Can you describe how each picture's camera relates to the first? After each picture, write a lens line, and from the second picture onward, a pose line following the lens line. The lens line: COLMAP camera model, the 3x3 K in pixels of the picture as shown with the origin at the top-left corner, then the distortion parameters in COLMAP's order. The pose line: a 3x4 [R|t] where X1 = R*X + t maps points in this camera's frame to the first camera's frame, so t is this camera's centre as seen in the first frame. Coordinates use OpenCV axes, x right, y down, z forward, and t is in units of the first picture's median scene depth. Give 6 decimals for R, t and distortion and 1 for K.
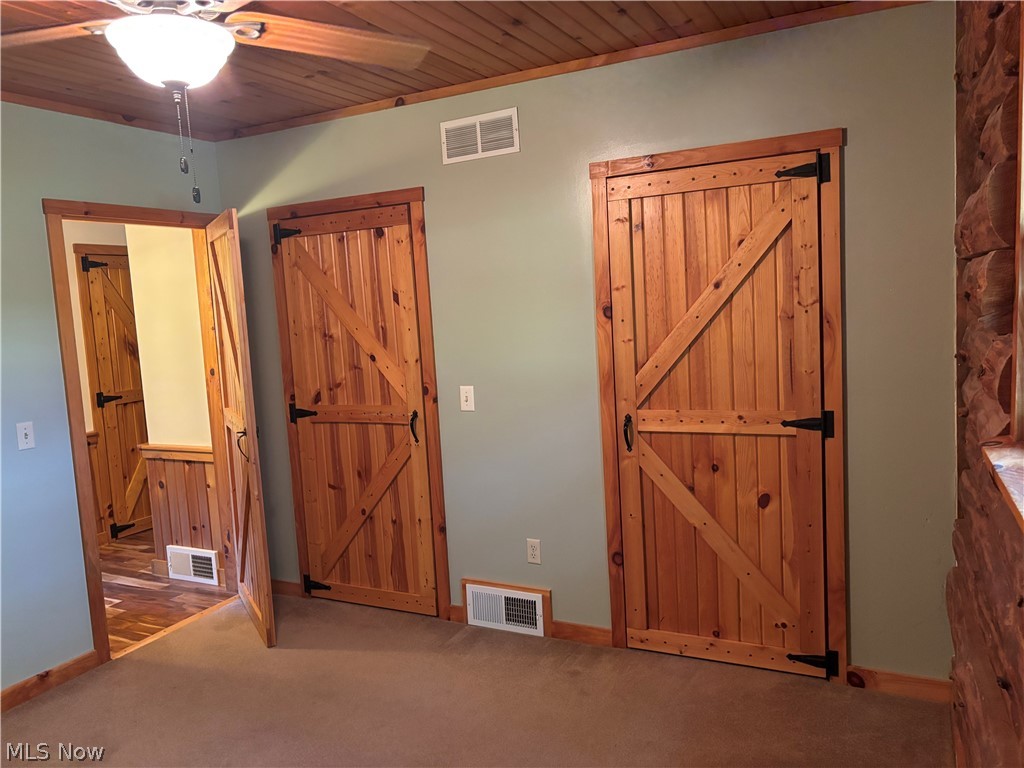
lens RADIAL K [[782.6, 0, 515.8], [0, 782.6, 387.4], [0, 0, 1]] dist [0.065621, -0.073540]
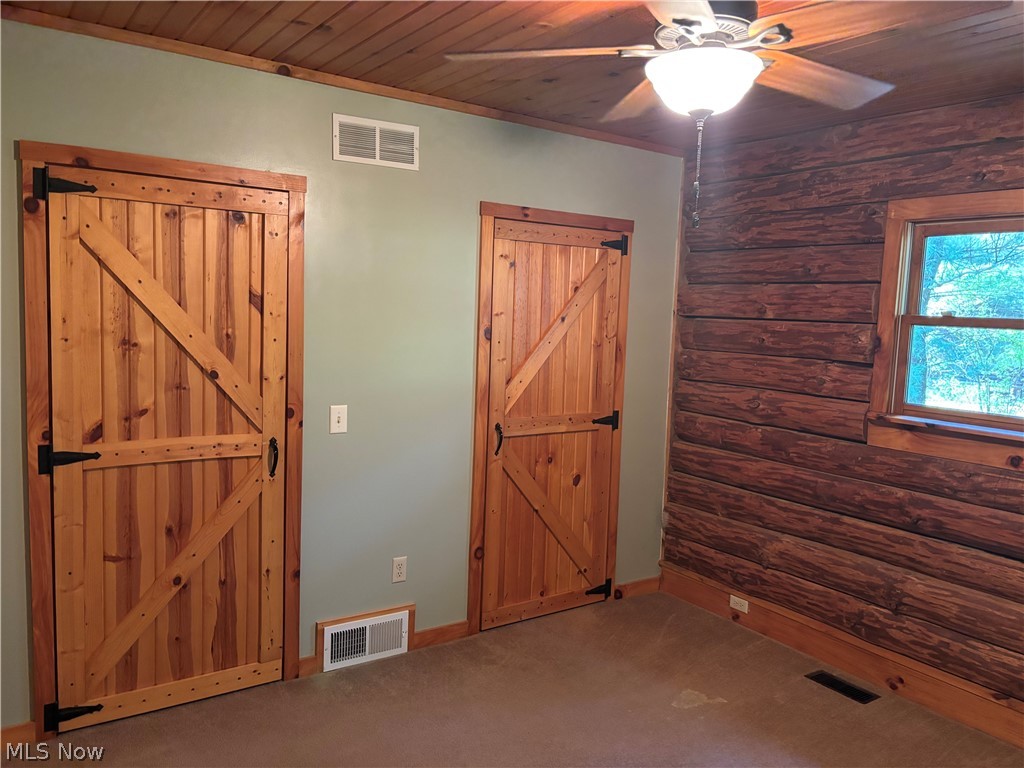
lens RADIAL K [[782.6, 0, 515.8], [0, 782.6, 387.4], [0, 0, 1]] dist [0.065621, -0.073540]
pose [[0.467315, -0.015388, 0.883957, -0.798130], [0.033587, 0.999436, -0.000358, -0.016038], [-0.883452, 0.029857, 0.467569, 0.405539]]
